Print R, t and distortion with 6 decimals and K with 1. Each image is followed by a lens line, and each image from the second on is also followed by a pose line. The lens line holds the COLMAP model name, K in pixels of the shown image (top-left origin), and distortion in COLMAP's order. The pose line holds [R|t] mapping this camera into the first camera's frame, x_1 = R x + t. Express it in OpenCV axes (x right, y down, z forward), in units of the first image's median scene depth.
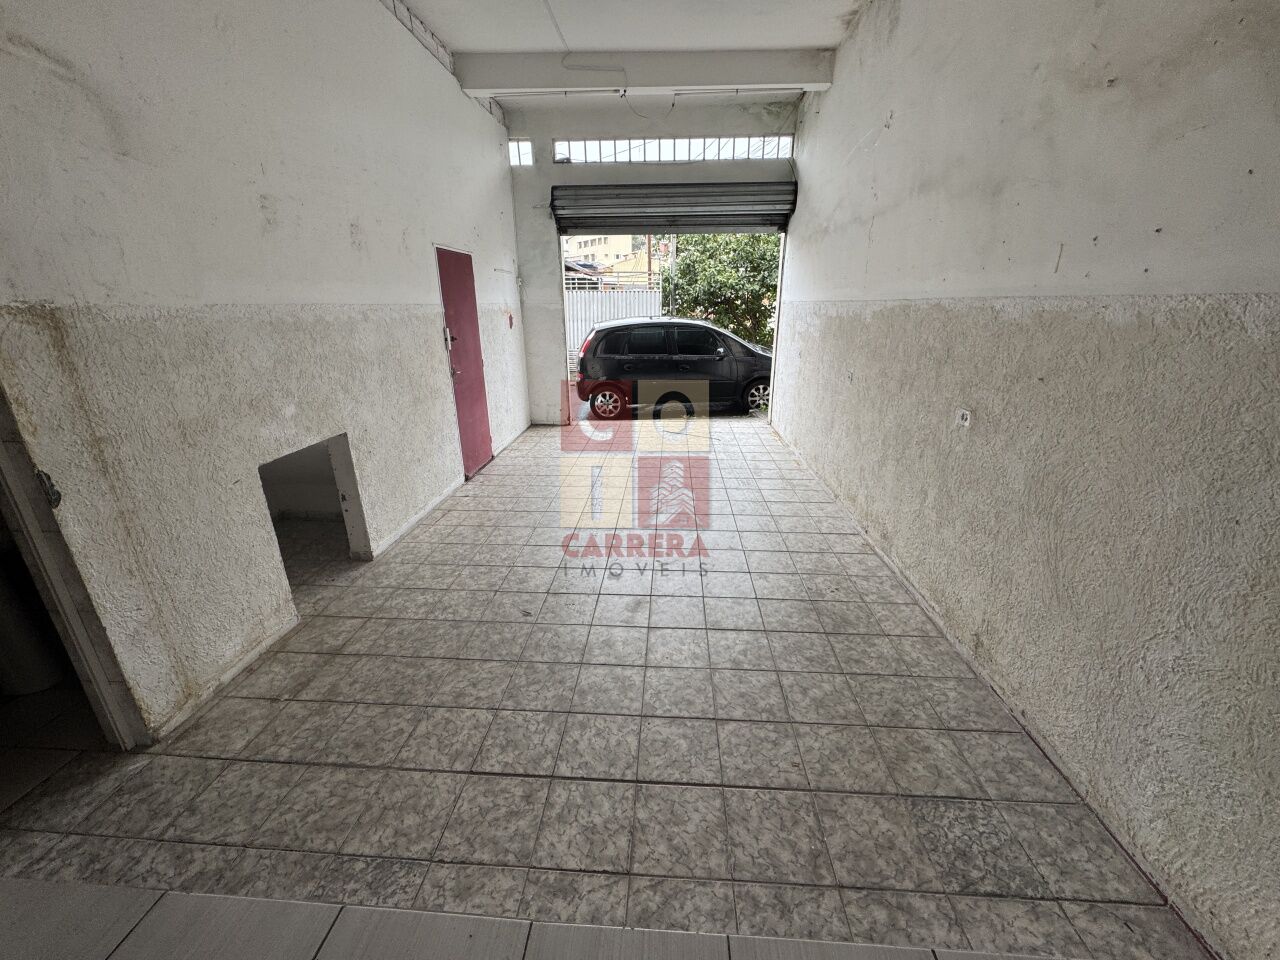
lens RADIAL K [[505.9, 0, 640.0], [0, 505.9, 480.0], [0, 0, 1]] dist [-0.001074, -0.000197]
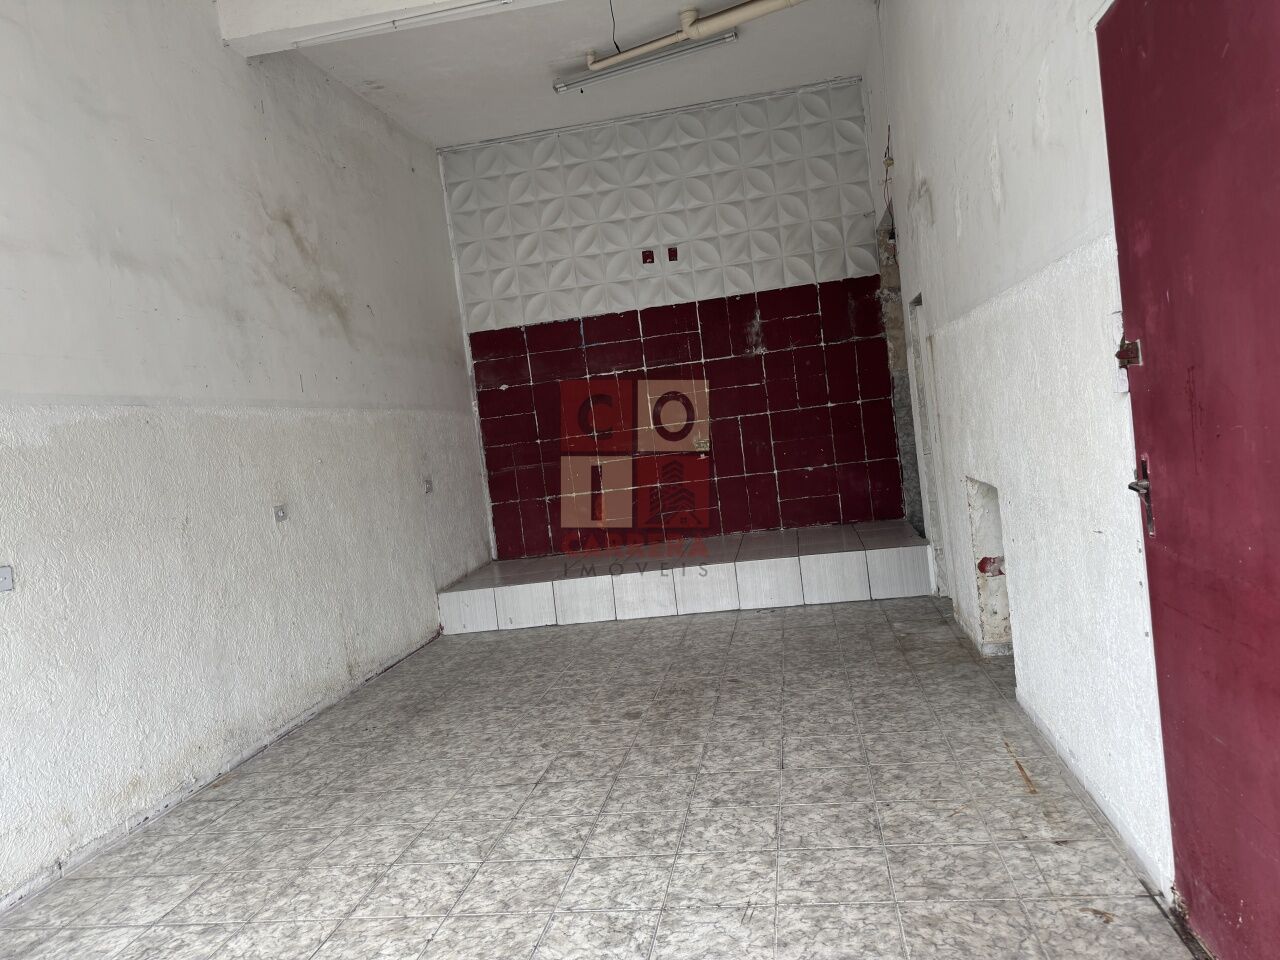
lens RADIAL K [[904.2, 0, 632.6], [0, 904.2, 486.3], [0, 0, 1]] dist [0.062378, -0.071154]
pose [[-0.985297, 0.115545, 0.125851, -0.147267], [0.155521, 0.911524, 0.380707, -0.353635], [-0.070727, 0.394682, -0.916091, 1.200278]]
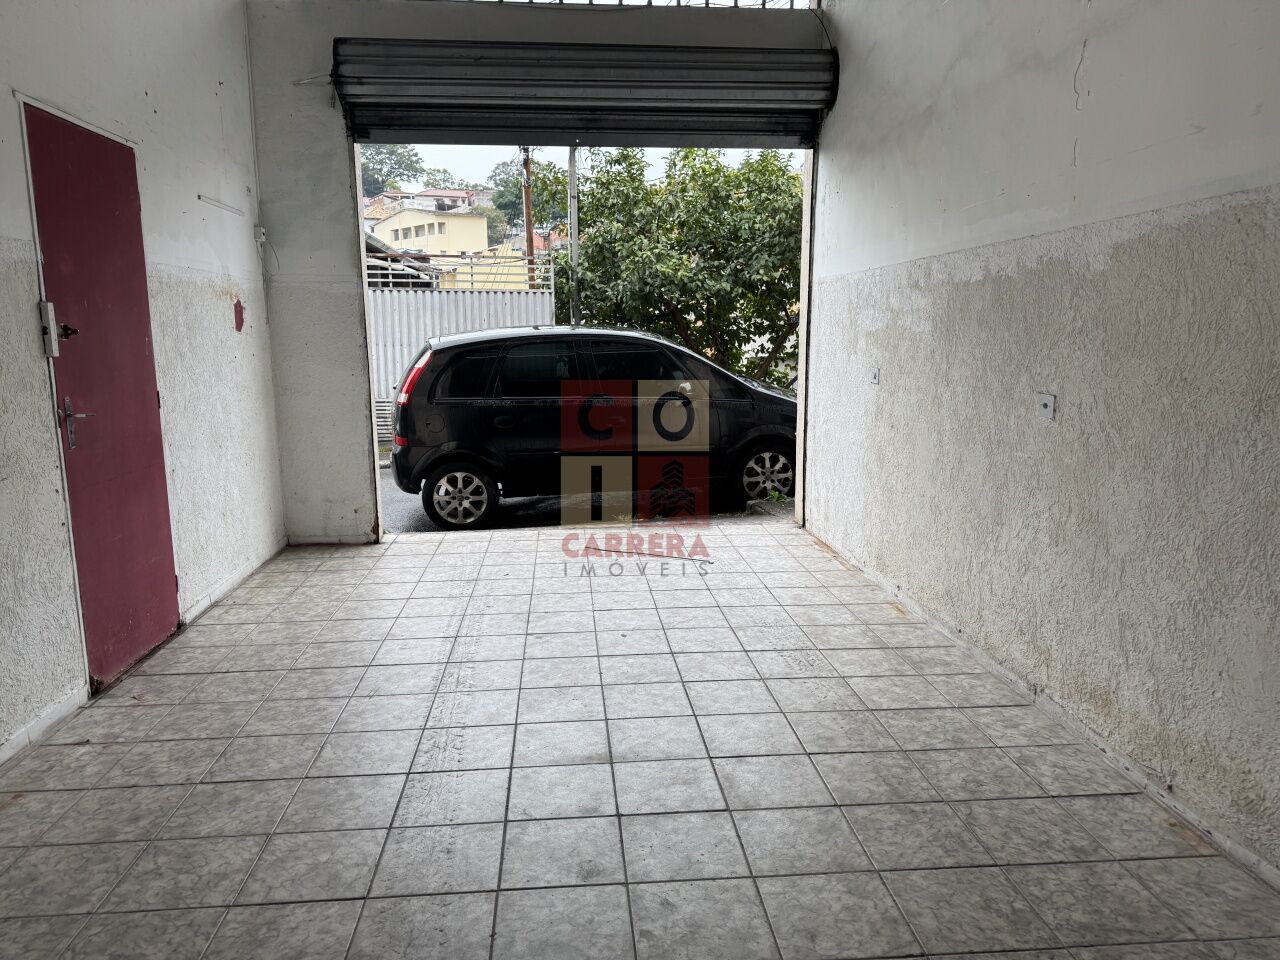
lens RADIAL K [[904.2, 0, 632.6], [0, 904.2, 486.3], [0, 0, 1]] dist [0.062378, -0.071154]
pose [[0.990562, -0.026003, 0.134578, -0.027631], [0.048186, 0.985231, -0.164308, -0.018744], [-0.128318, 0.169242, 0.977186, 0.221506]]
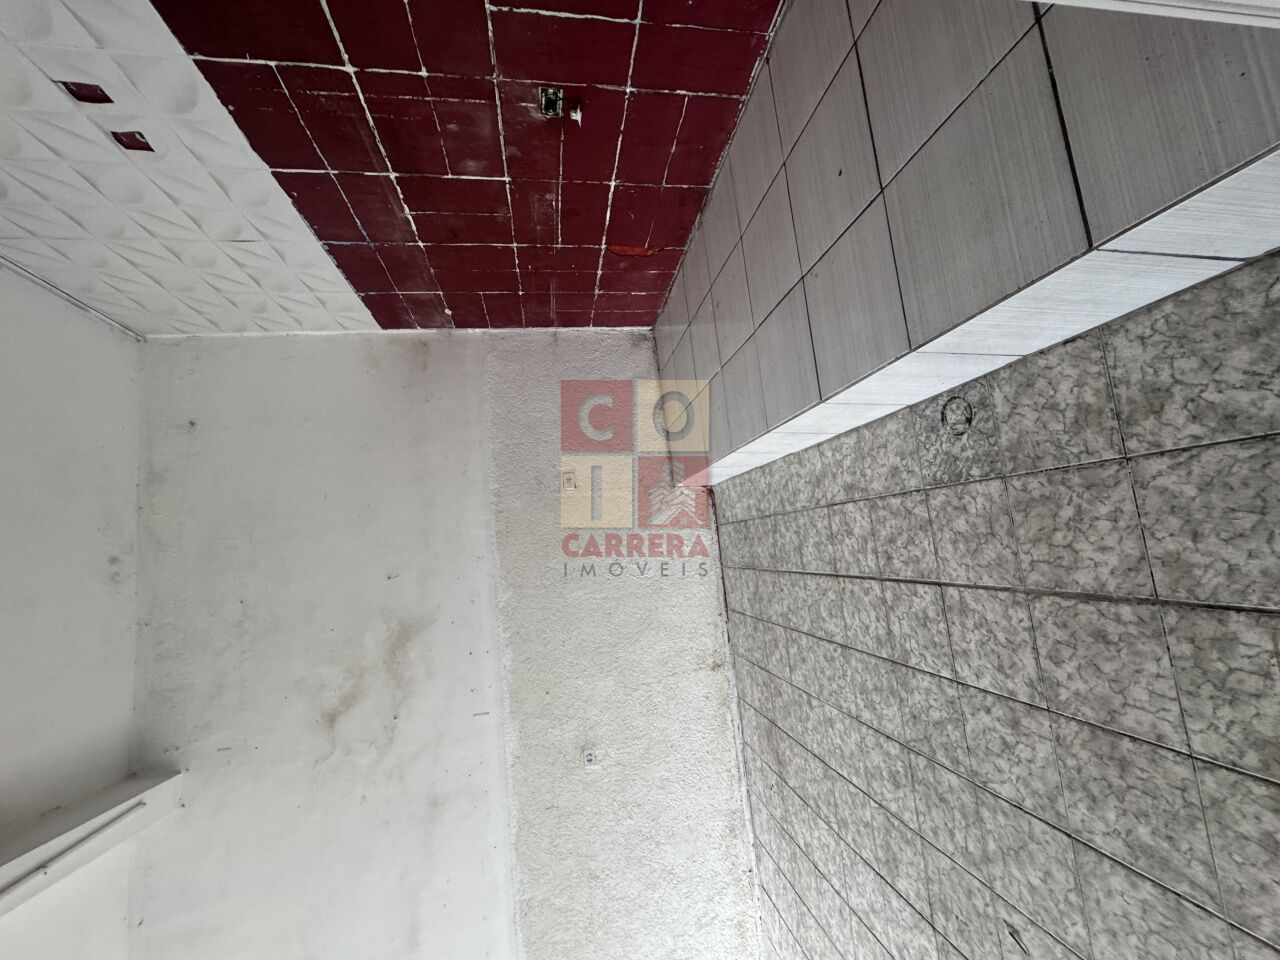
lens RADIAL K [[512.1, 0, 631.1], [0, 512.1, 482.2], [0, 0, 1]] dist [-0.000427, -0.000144]
pose [[-0.141251, 0.196108, 0.970356, -0.393254], [0.893593, -0.396604, 0.210230, -0.008313], [0.426075, 0.896798, -0.119220, 0.240643]]
